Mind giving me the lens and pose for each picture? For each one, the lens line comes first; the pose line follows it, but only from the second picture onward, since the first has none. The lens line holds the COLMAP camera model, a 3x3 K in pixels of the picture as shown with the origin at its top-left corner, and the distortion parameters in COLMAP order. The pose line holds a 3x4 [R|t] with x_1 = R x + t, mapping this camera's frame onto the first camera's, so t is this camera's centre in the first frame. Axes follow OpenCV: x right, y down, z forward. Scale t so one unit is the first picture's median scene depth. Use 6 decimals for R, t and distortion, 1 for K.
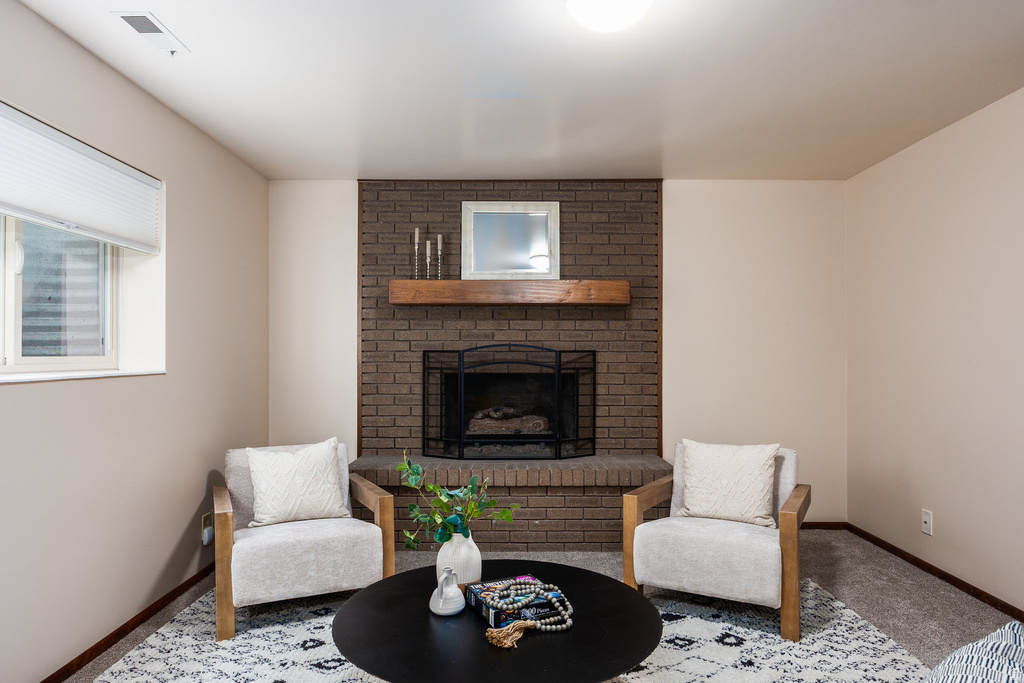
lens RADIAL K [[610.2, 0, 515.1], [0, 610.2, 337.4], [0, 0, 1]] dist [-0.006561, 0.000429]
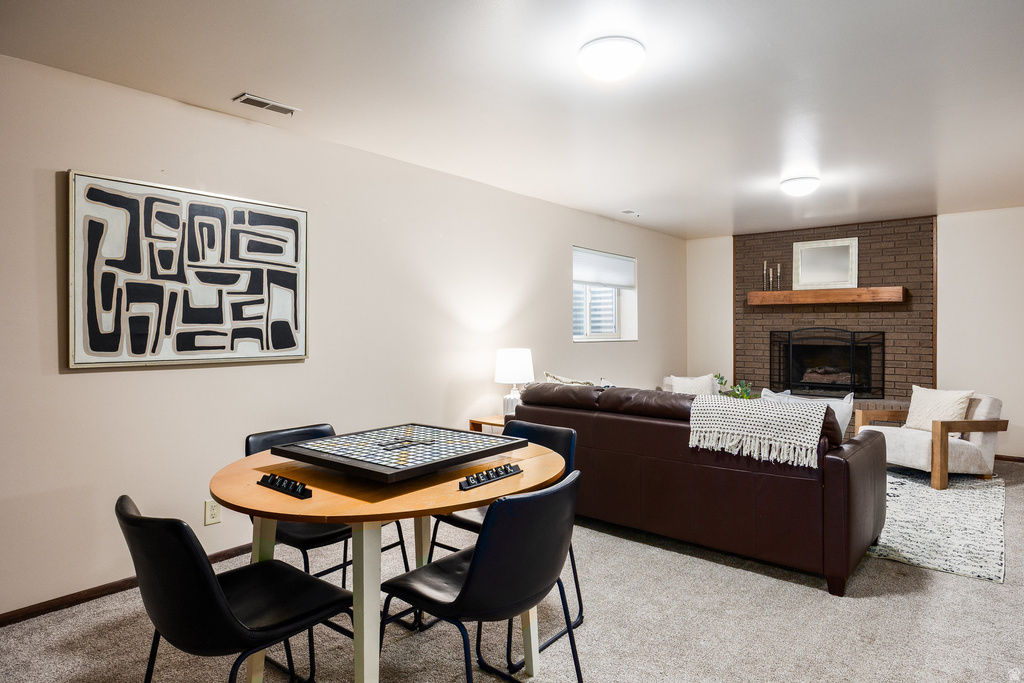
lens RADIAL K [[607.0, 0, 514.7], [0, 607.0, 333.1], [0, 0, 1]] dist [-0.003451, -0.000421]
pose [[0.747428, 0.007518, -0.664300, 0.451482], [0.012853, 0.999585, 0.025773, -0.025988], [0.664218, -0.027802, 0.747021, -0.767232]]
